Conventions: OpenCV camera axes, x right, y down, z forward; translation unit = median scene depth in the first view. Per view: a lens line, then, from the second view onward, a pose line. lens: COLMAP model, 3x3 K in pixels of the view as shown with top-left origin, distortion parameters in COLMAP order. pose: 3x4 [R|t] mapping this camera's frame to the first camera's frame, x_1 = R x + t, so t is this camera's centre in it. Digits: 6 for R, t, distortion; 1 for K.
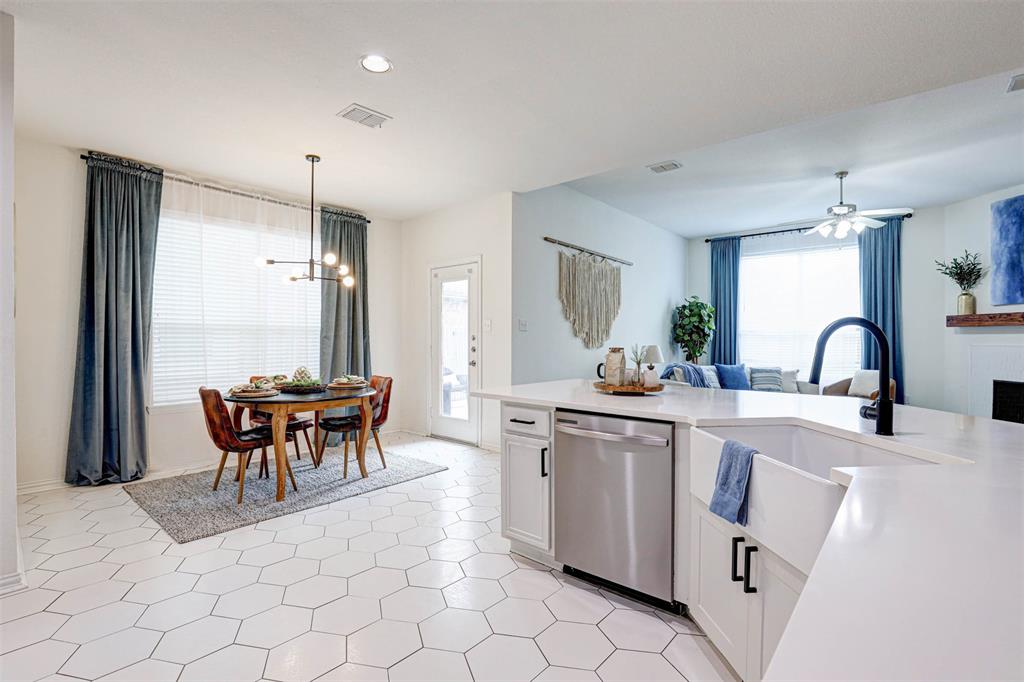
lens RADIAL K [[476.9, 0, 512.0], [0, 476.9, 341.0], [0, 0, 1]] dist [-0.046633, 0.009097]
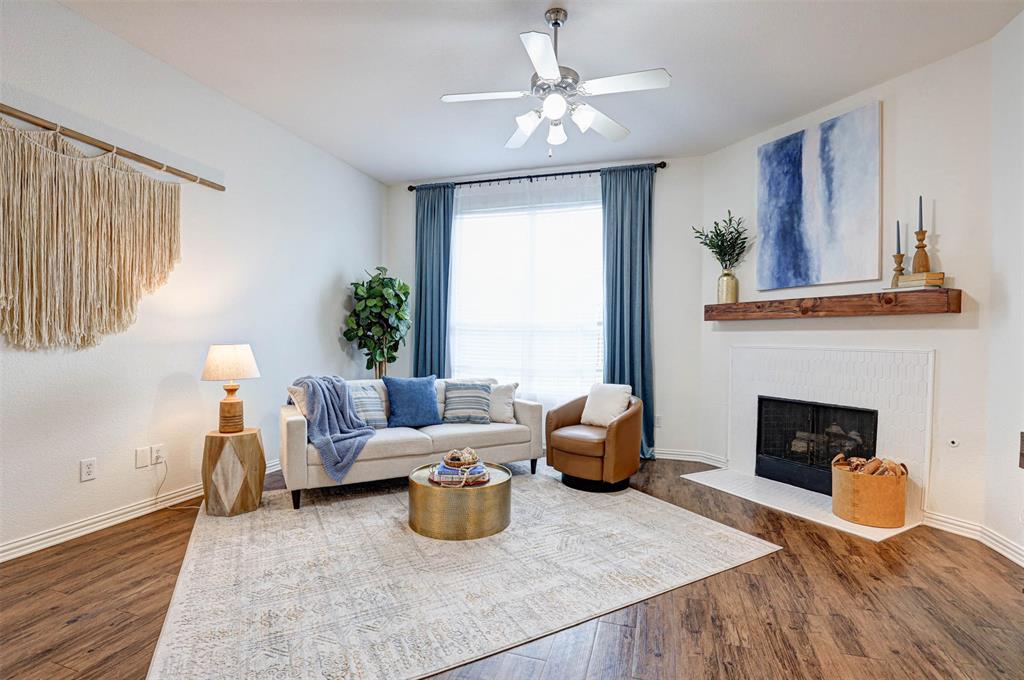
lens RADIAL K [[476.9, 0, 512.0], [0, 476.9, 340.0], [0, 0, 1]] dist [-0.046633, 0.009097]
pose [[0.917868, 0.009935, 0.396761, 0.381690], [-0.008724, 0.999950, -0.004858, 0.005494], [-0.396790, 0.000998, 0.917909, 0.448625]]
